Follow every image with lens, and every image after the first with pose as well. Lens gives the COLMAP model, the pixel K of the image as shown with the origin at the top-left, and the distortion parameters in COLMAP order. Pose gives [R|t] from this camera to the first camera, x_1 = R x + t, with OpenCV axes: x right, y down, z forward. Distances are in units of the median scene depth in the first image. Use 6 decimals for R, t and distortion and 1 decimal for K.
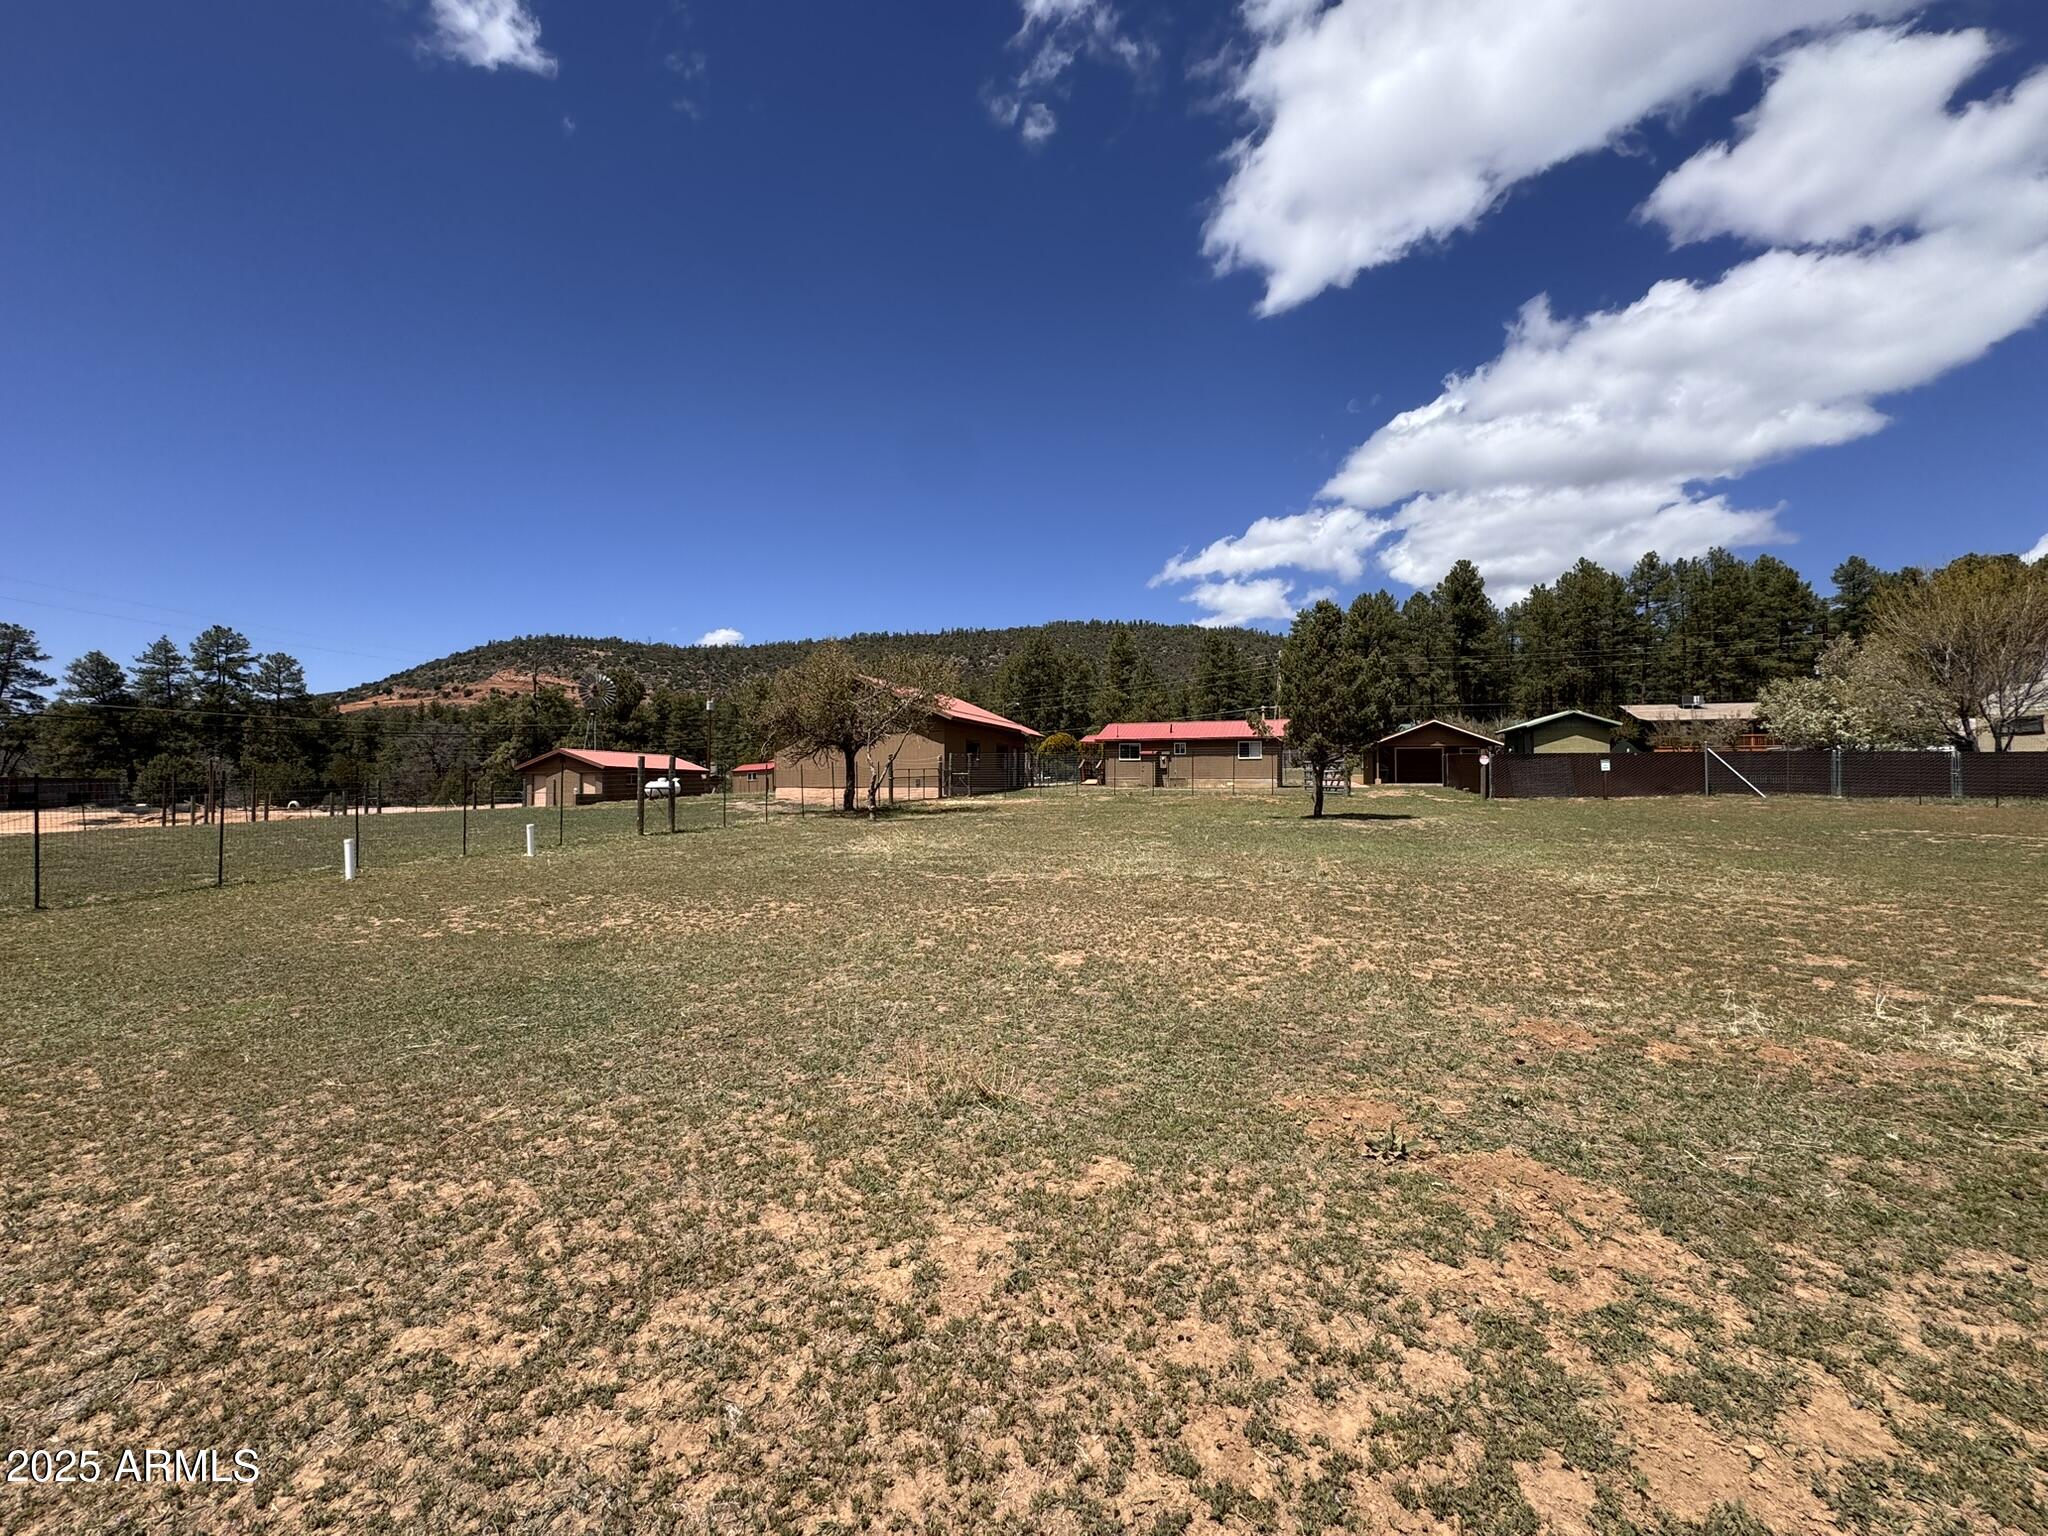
lens RADIAL K [[821.6, 0, 1027.4], [0, 821.6, 773.8], [0, 0, 1]] dist [-0.000867, -0.000054]
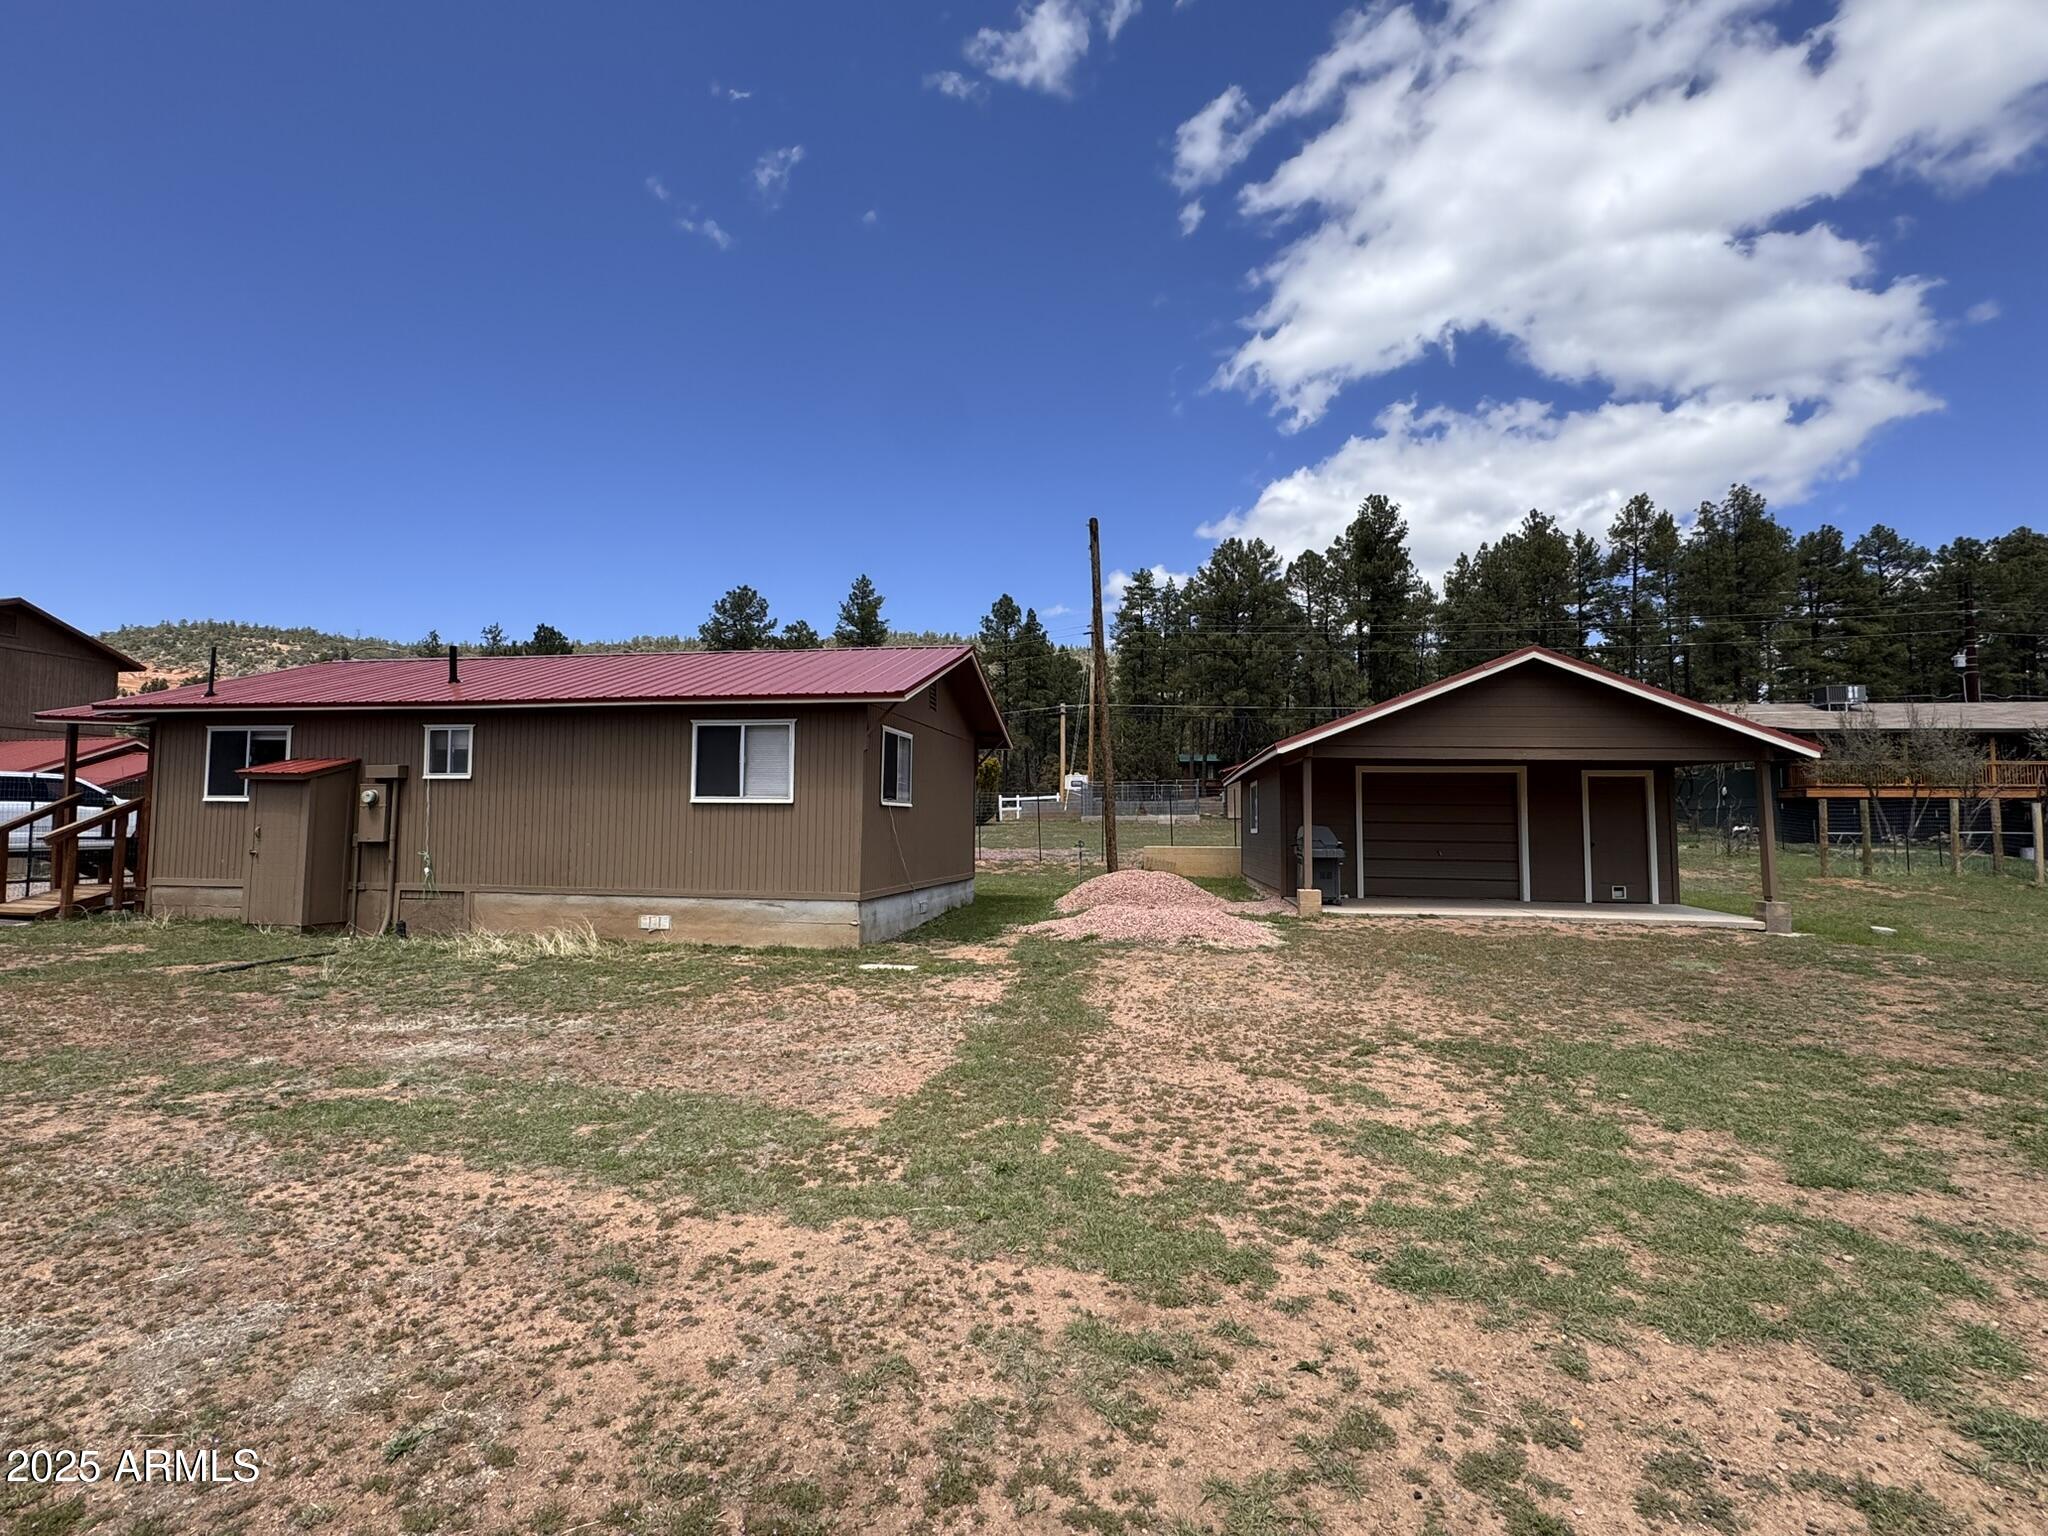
lens RADIAL K [[963.3, 0, 1021.5], [0, 963.3, 758.7], [0, 0, 1]] dist [0.000262, -0.000062]
pose [[0.983766, 0.020080, 0.178330, 0.194991], [-0.010287, 0.998396, -0.055667, -0.010647], [-0.179162, 0.052929, 0.982395, 0.499290]]
